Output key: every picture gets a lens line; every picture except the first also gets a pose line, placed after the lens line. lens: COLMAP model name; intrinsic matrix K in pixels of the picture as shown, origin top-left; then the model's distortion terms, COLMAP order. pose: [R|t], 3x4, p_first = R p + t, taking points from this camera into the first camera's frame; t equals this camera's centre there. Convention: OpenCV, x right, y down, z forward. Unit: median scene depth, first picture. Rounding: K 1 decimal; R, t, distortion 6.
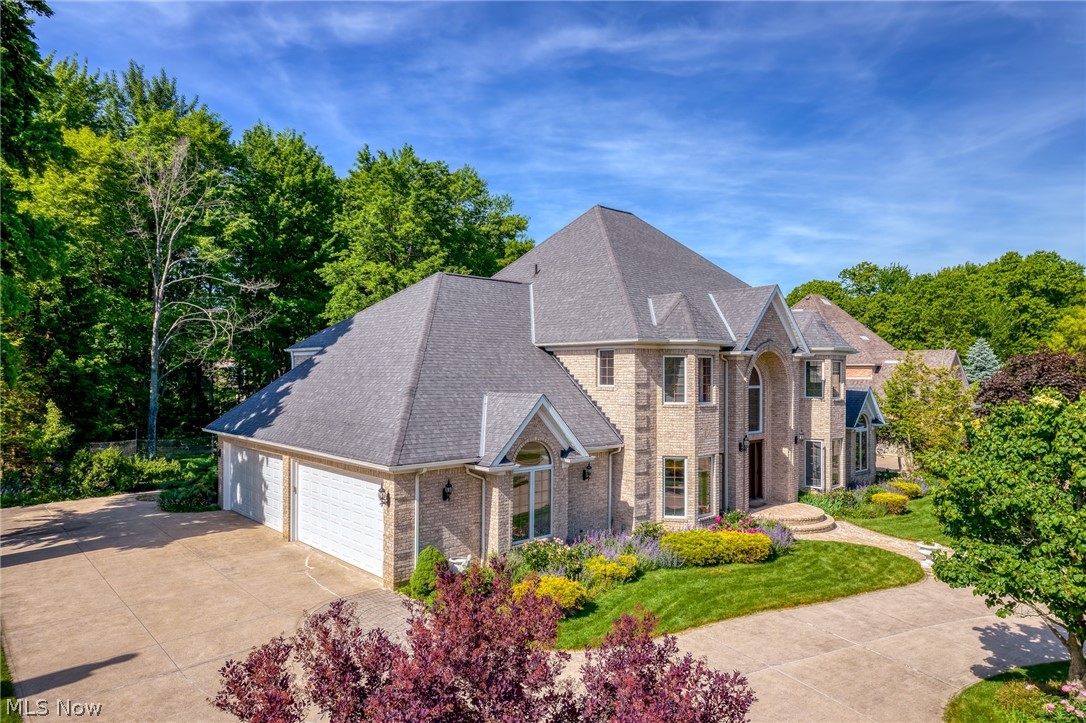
lens RADIAL K [[694.9, 0, 542.5], [0, 694.9, 305.6], [0, 0, 1]] dist [0.002122, 0.002059]
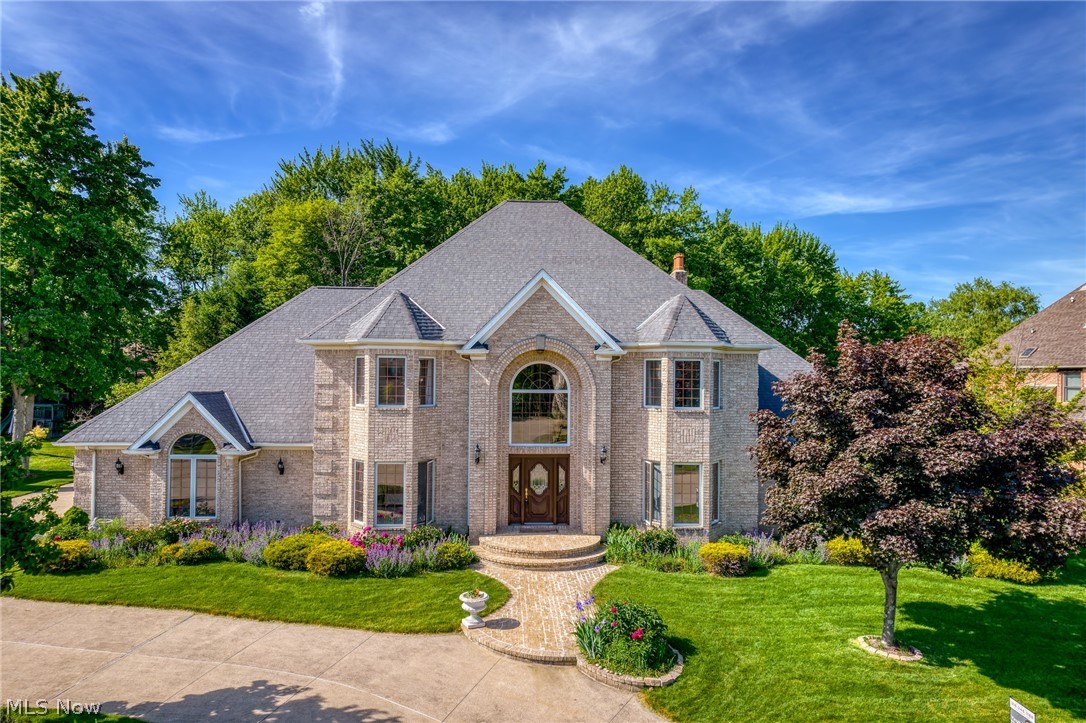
lens RADIAL K [[695.7, 0, 543.0], [0, 695.7, 361.5], [0, 0, 1]] dist [0.006532, 0.002685]
pose [[0.769671, -0.009511, -0.638370, 0.858274], [0.056004, 0.997040, 0.052668, 0.038186], [0.635980, -0.076288, 0.767925, 0.371390]]
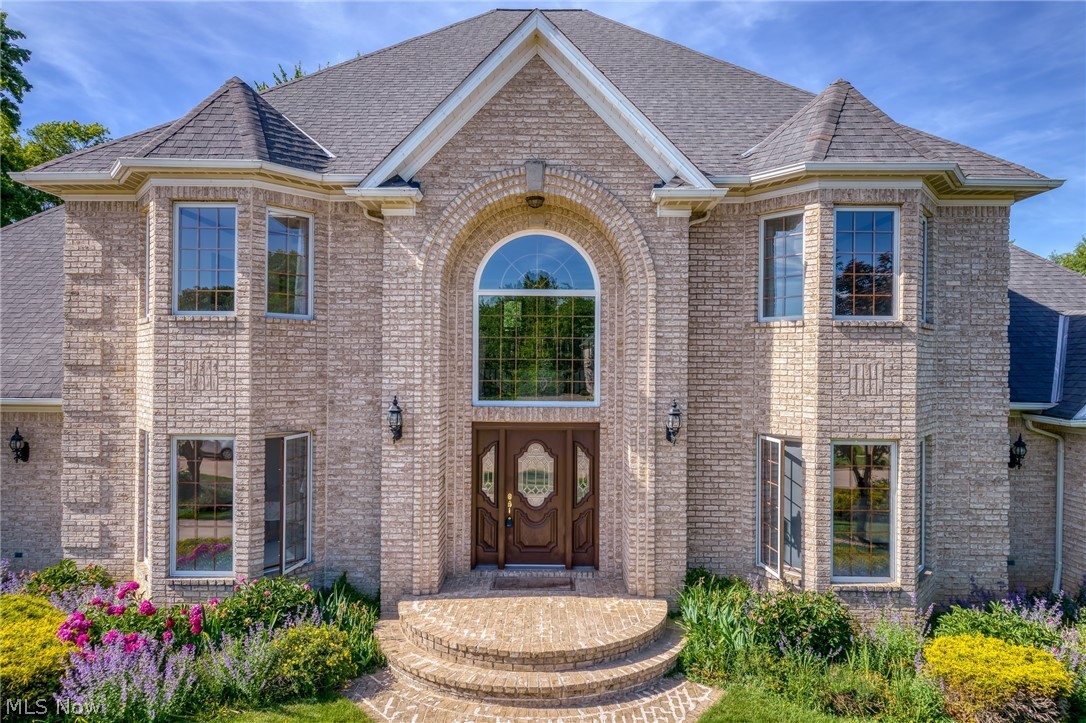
lens RADIAL K [[683.8, 0, 543.0], [0, 683.8, 361.5], [0, 0, 1]] dist [-0.000116, 0.000522]
pose [[0.734428, -0.004071, -0.678675, 0.581771], [0.061006, 0.996330, 0.060041, 0.137811], [0.675940, -0.085499, 0.731981, 0.731456]]
